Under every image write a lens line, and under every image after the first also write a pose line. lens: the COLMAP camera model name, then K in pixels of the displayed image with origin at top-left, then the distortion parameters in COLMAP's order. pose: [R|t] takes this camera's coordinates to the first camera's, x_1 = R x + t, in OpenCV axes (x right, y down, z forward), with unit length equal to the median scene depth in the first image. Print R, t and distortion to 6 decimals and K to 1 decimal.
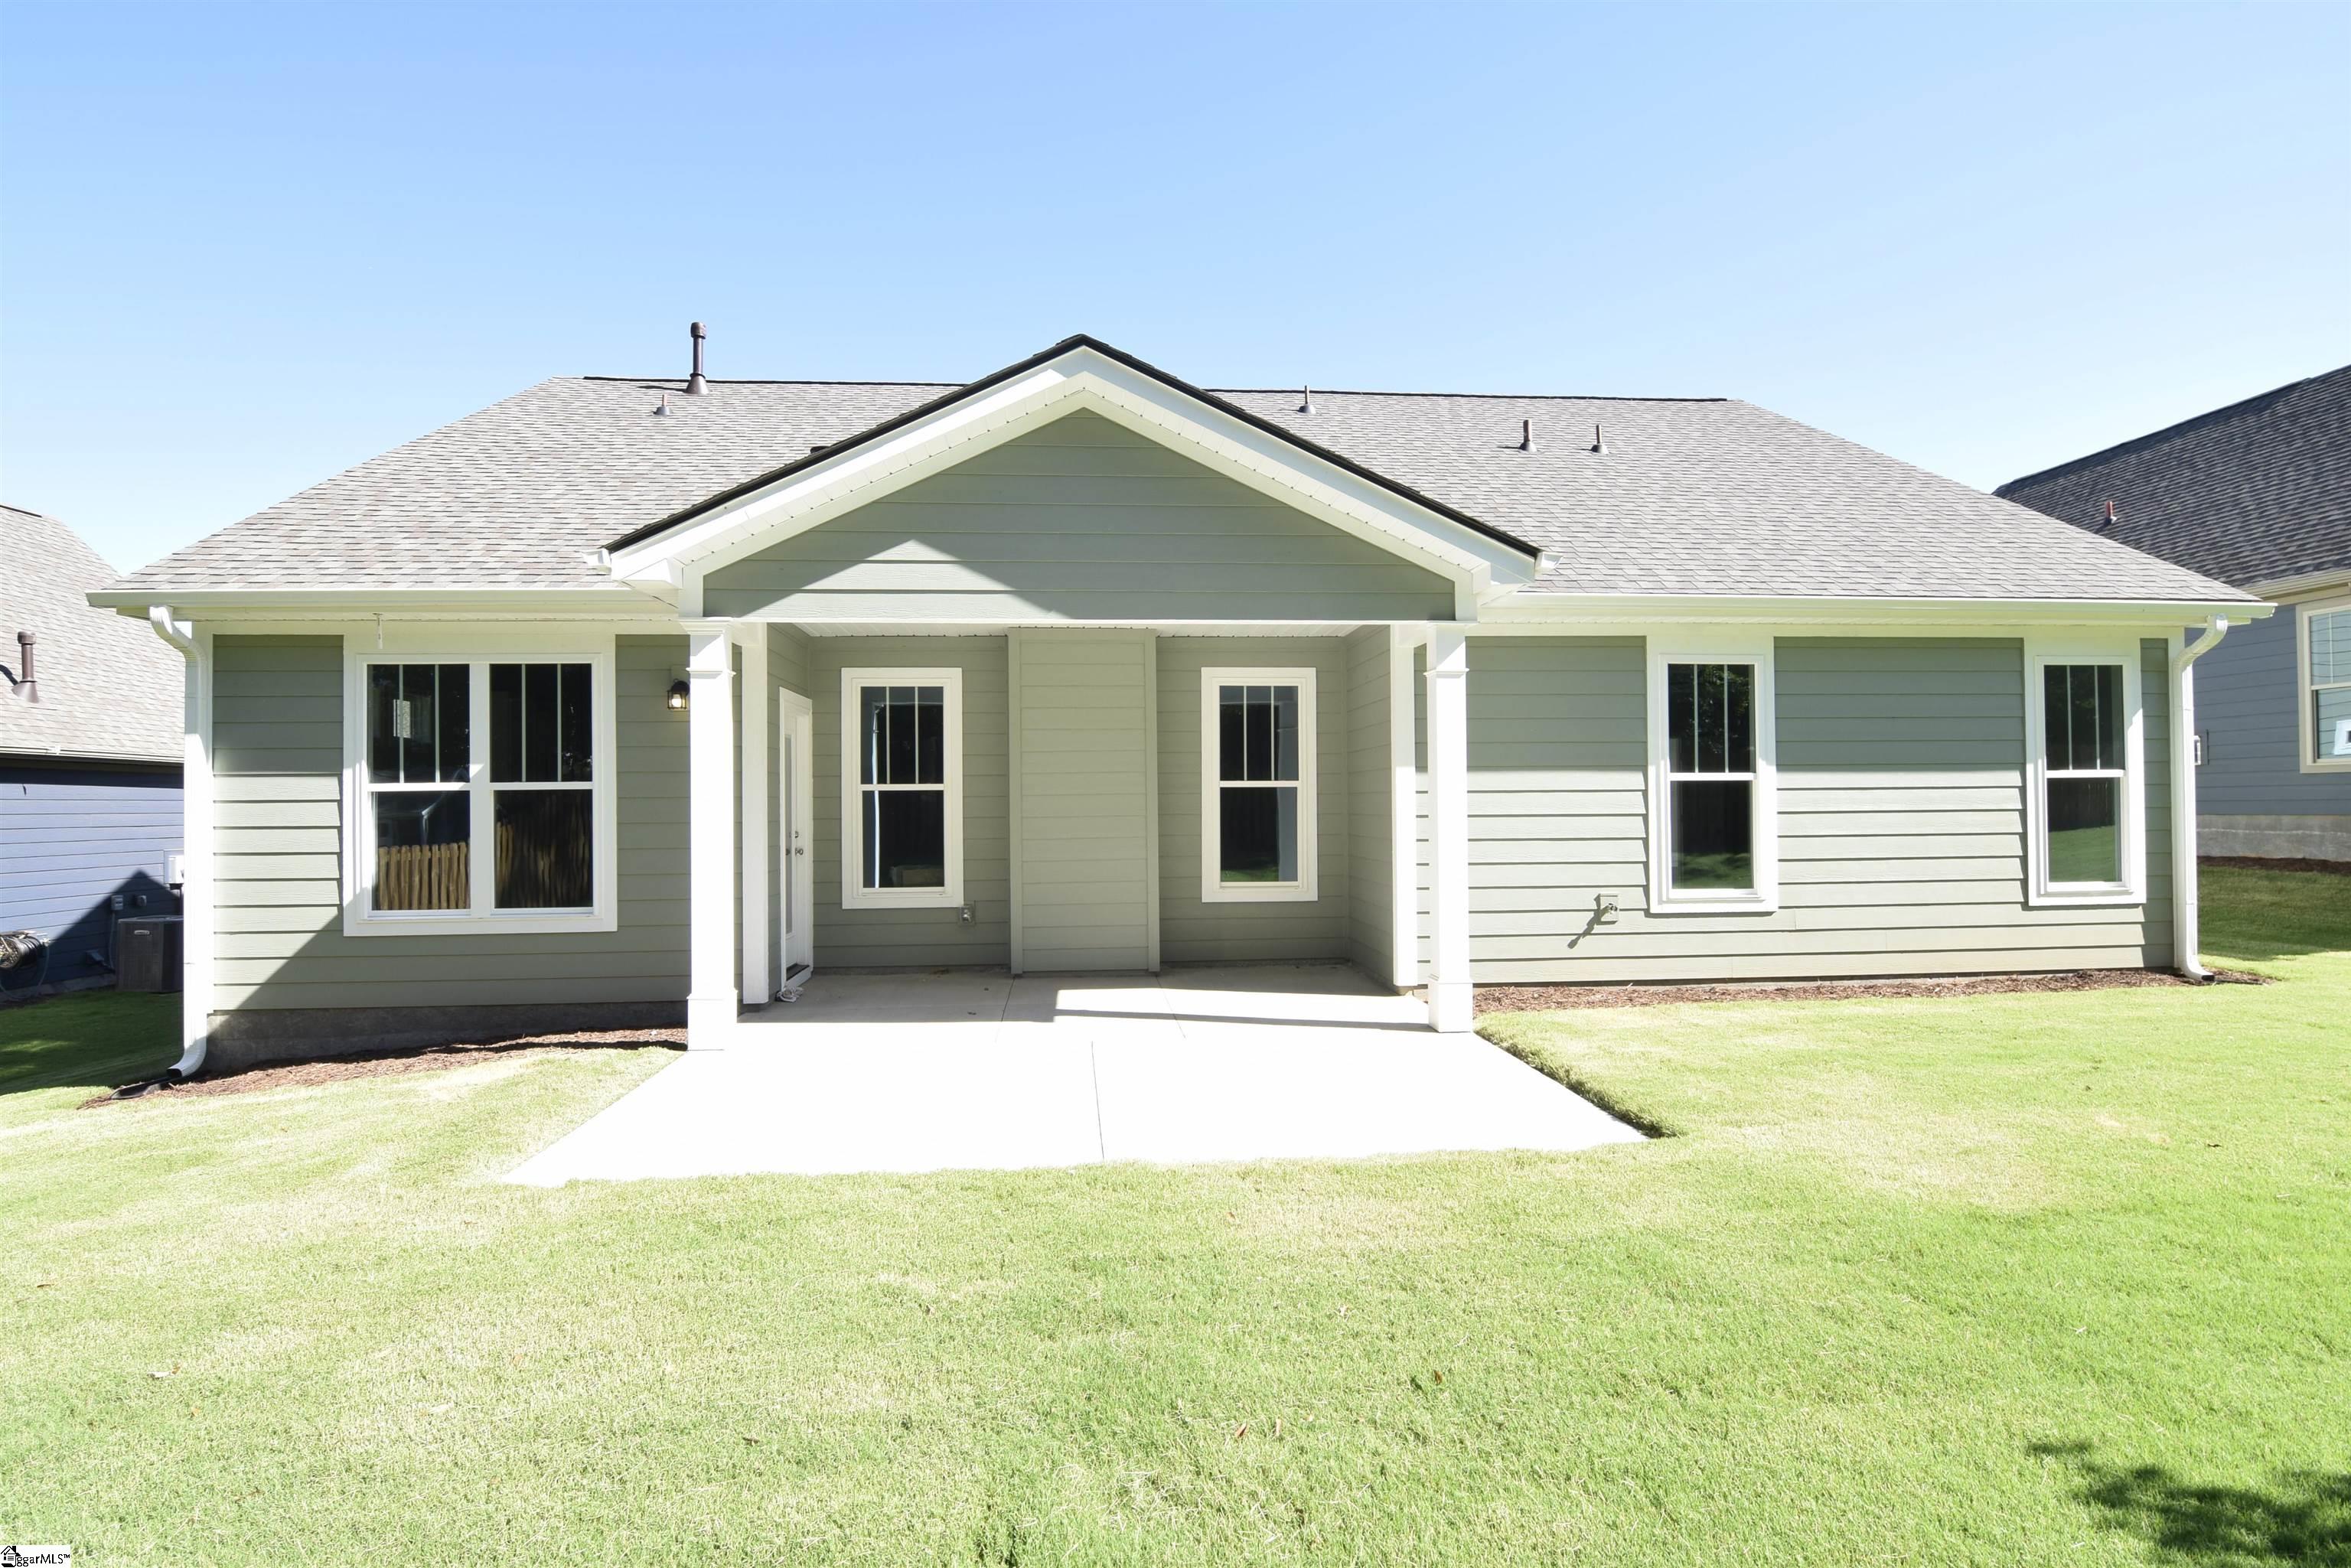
lens RADIAL K [[1144.2, 0, 1157.9], [0, 1144.2, 792.9], [0, 0, 1]] dist [-0.002622, -0.012984]
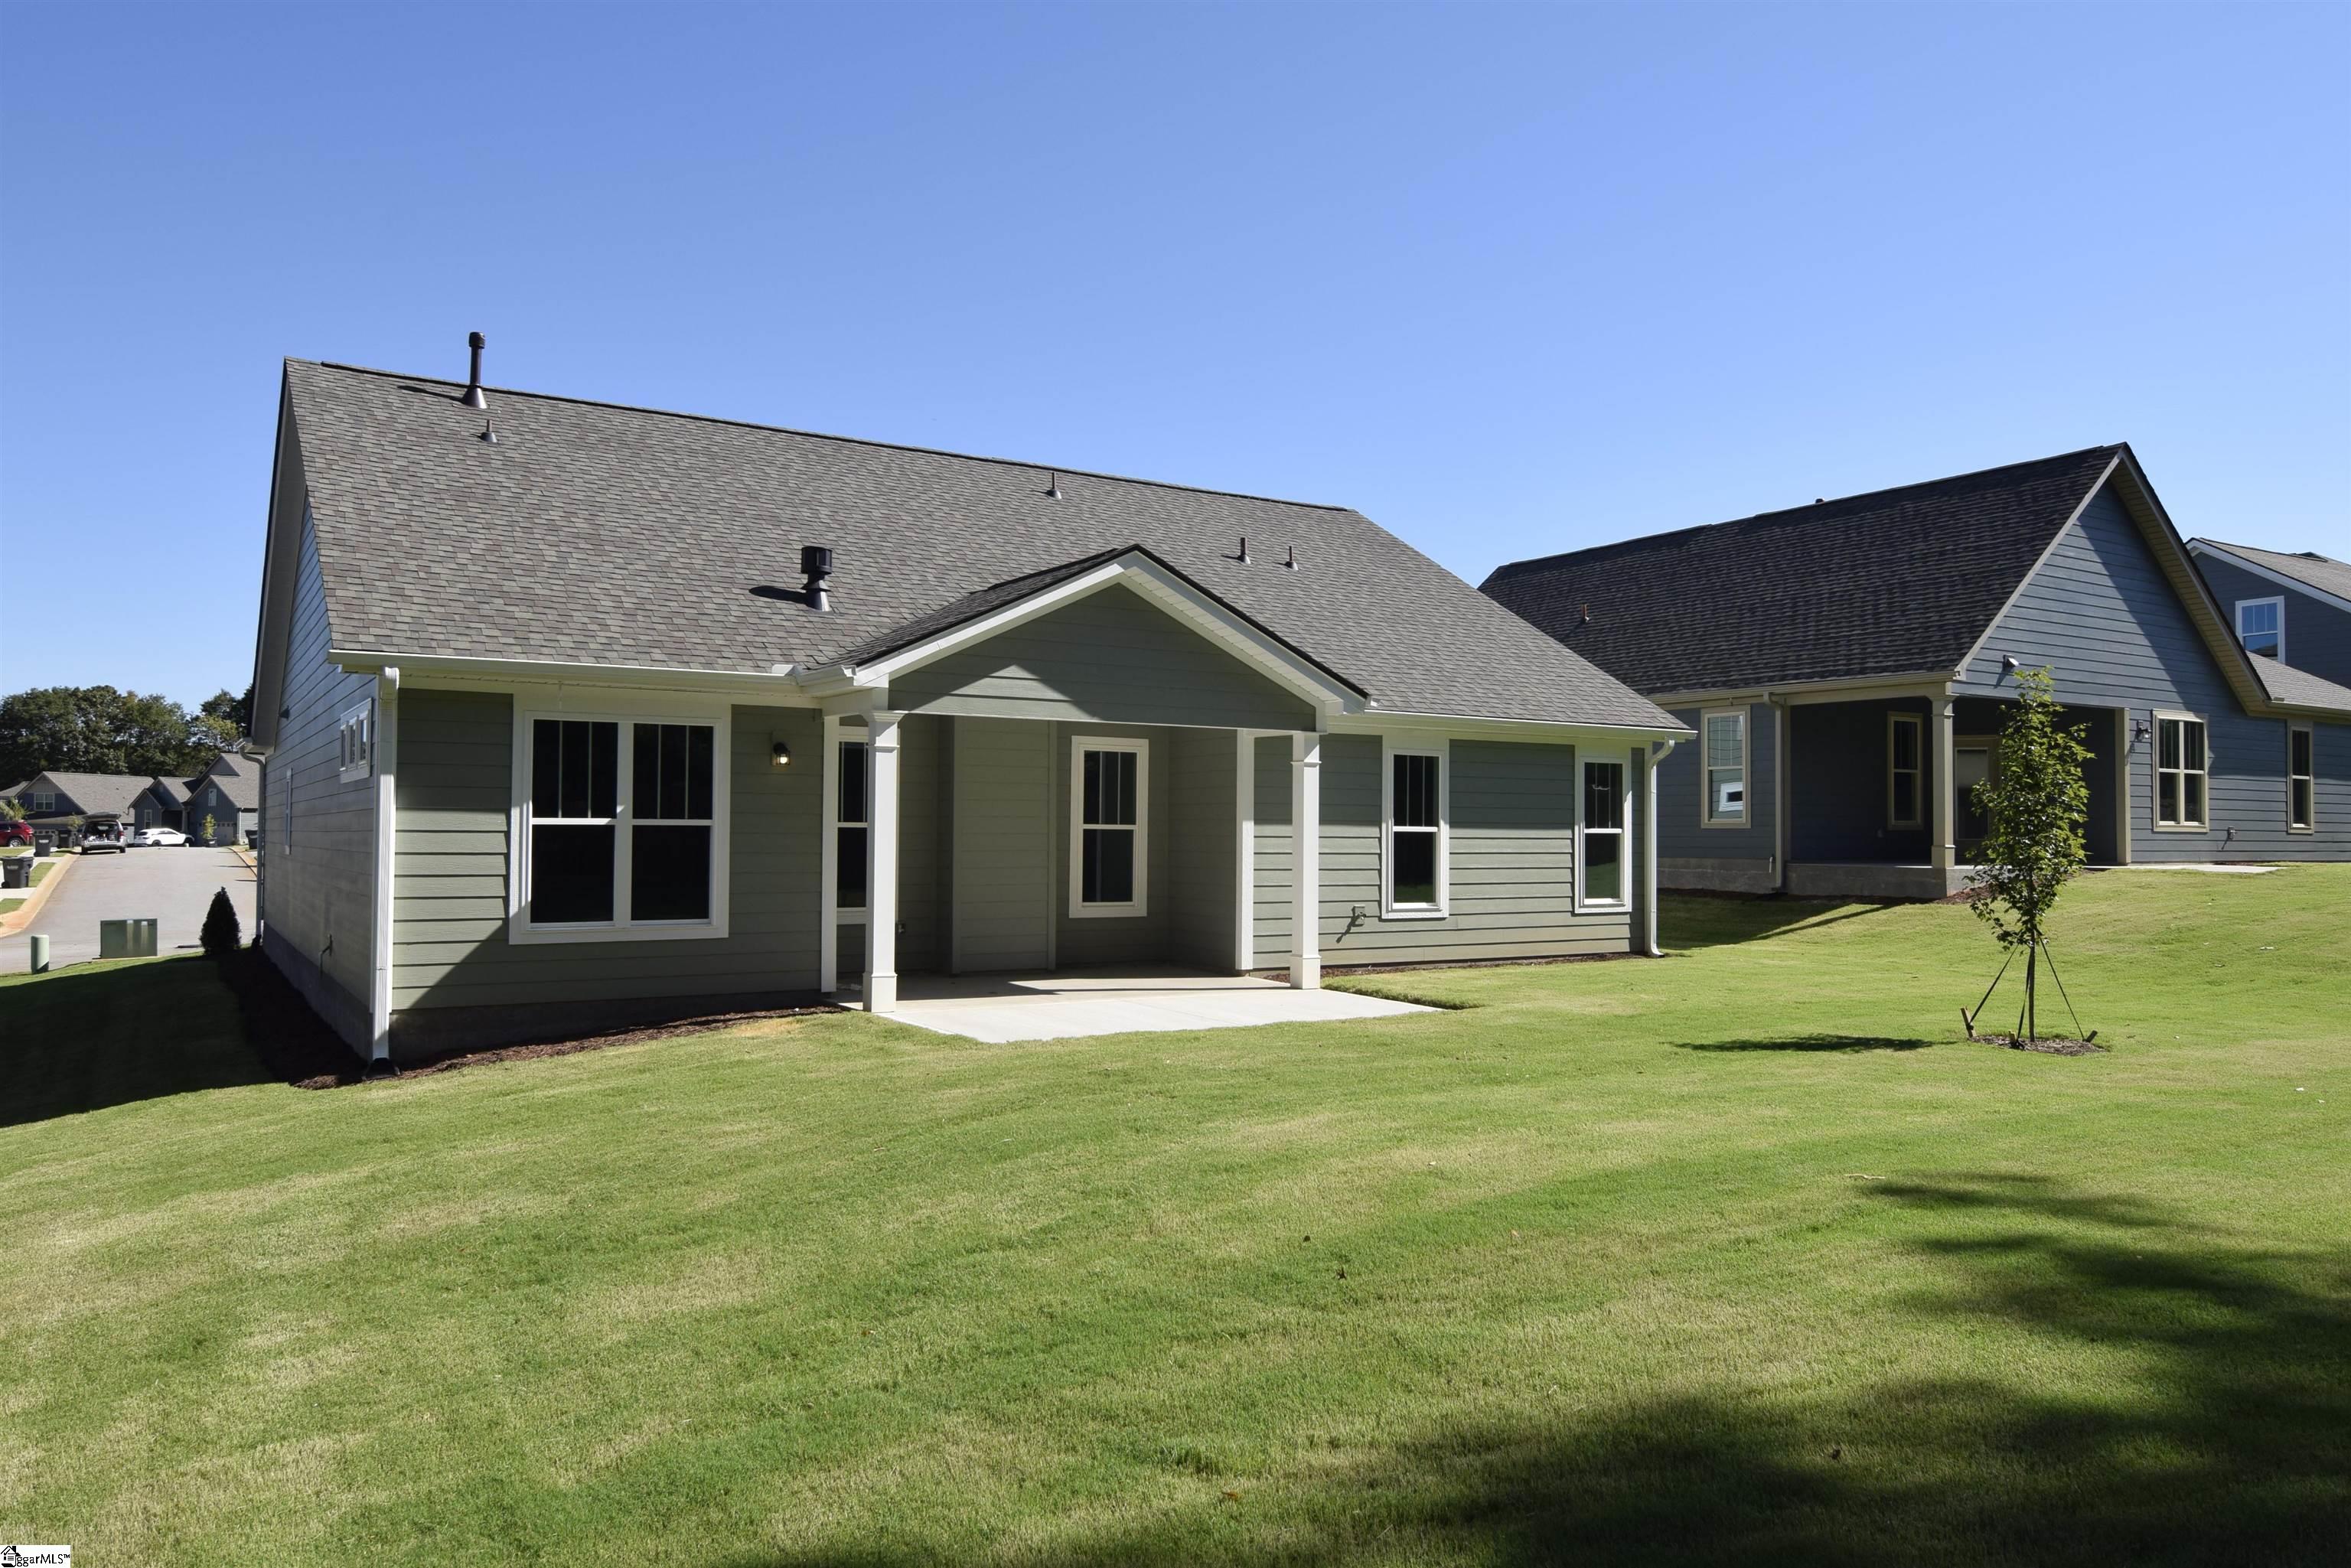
lens RADIAL K [[1613.0, 0, 1164.4], [0, 1613.0, 793.0], [0, 0, 1]] dist [0.012384, -0.022562]
pose [[0.886077, 0.027351, 0.462730, -0.813130], [-0.020974, 0.999601, -0.018922, -0.014870], [-0.463063, 0.007061, 0.886297, -0.756871]]
